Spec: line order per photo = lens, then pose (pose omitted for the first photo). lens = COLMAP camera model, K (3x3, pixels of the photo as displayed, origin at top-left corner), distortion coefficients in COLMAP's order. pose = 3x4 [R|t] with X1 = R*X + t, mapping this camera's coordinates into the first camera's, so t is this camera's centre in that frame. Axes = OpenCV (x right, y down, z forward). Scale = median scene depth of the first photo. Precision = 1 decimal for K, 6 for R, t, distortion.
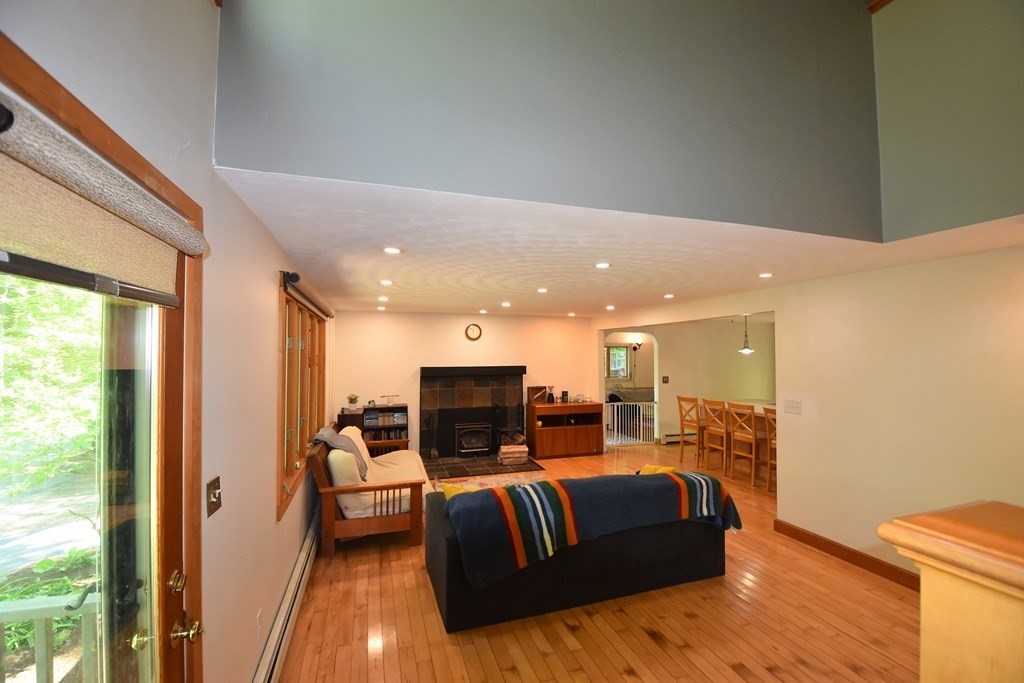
lens RADIAL K [[445.1, 0, 511.4], [0, 445.1, 343.5], [0, 0, 1]] dist [-0.029190, -0.002568]
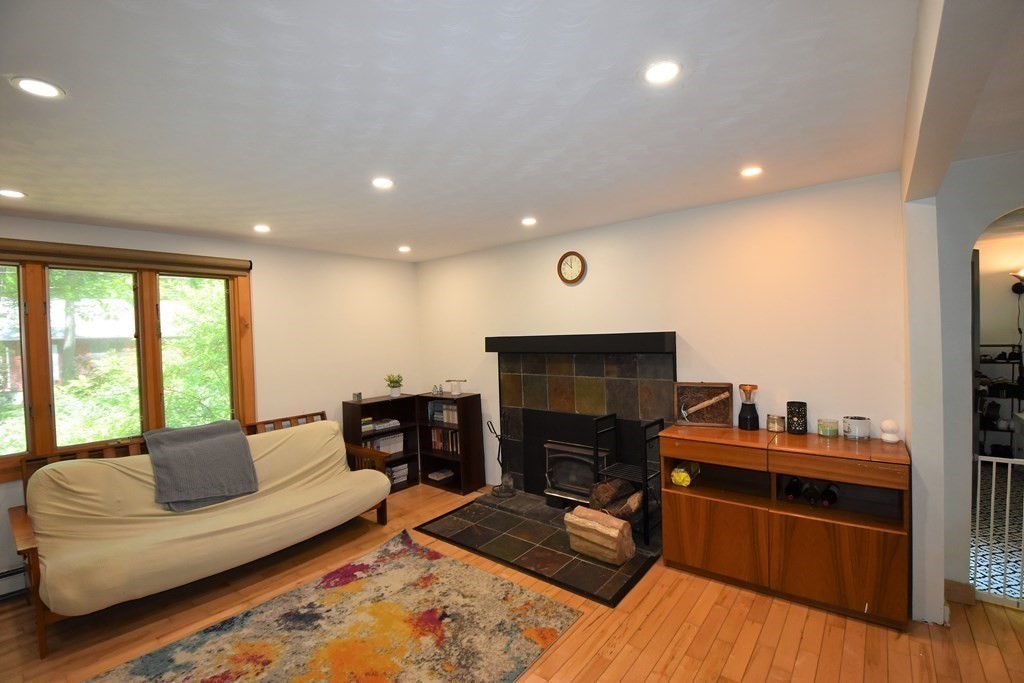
lens RADIAL K [[445.1, 0, 512.5], [0, 445.1, 336.0], [0, 0, 1]] dist [-0.029190, -0.002568]
pose [[0.542606, -0.004393, -0.839976, 0.309652], [0.051395, 0.998286, 0.027978, 0.035021], [0.838414, -0.058352, 0.541902, 0.662346]]
